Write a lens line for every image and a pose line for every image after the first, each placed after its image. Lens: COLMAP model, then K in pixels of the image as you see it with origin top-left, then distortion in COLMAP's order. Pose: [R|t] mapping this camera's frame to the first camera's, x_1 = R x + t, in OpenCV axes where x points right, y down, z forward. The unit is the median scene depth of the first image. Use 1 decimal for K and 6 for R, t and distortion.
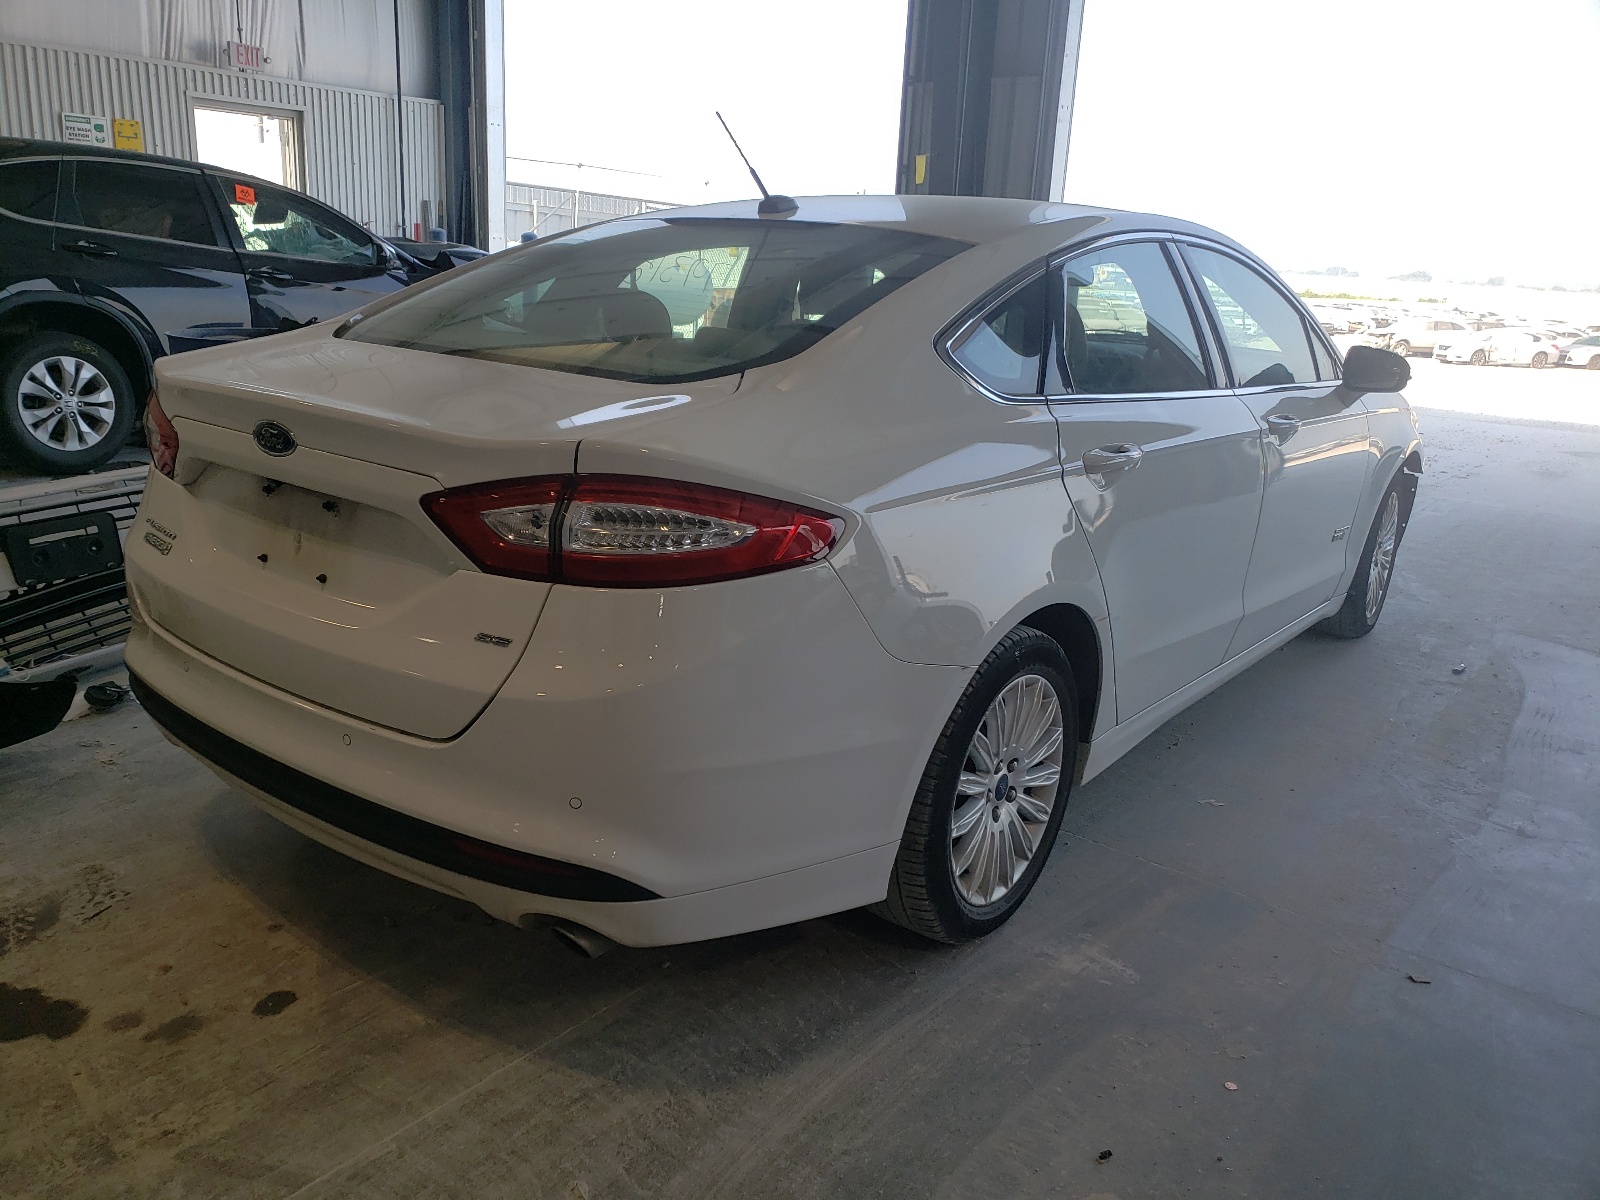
lens RADIAL K [[1283.0, 0, 779.7], [0, 1283.0, 596.9], [0, 0, 1]] dist [0.001110, 0.009409]
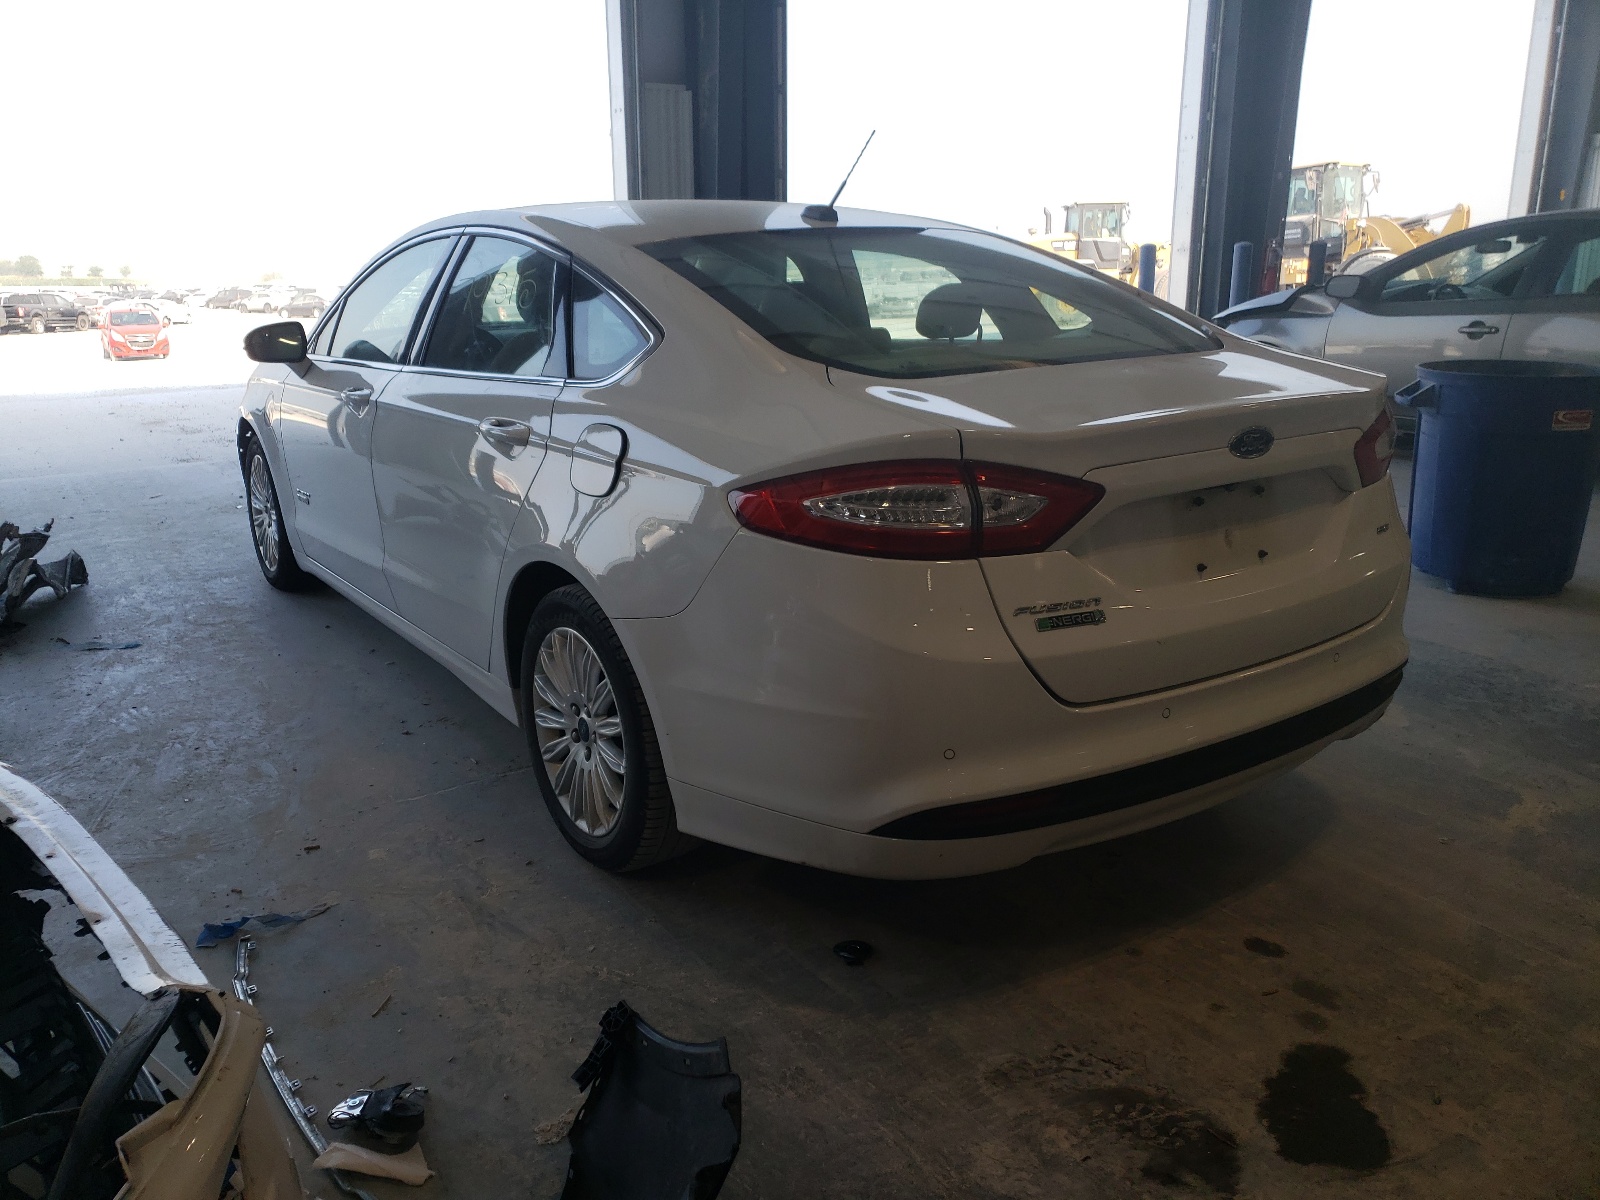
lens RADIAL K [[1283.0, 0, 779.7], [0, 1283.0, 596.9], [0, 0, 1]] dist [0.001110, 0.009409]
pose [[0.284093, -0.299388, 0.910856, -1.208201], [0.284983, 0.933431, 0.217923, -0.275016], [-0.915465, 0.197668, 0.350502, 0.791364]]
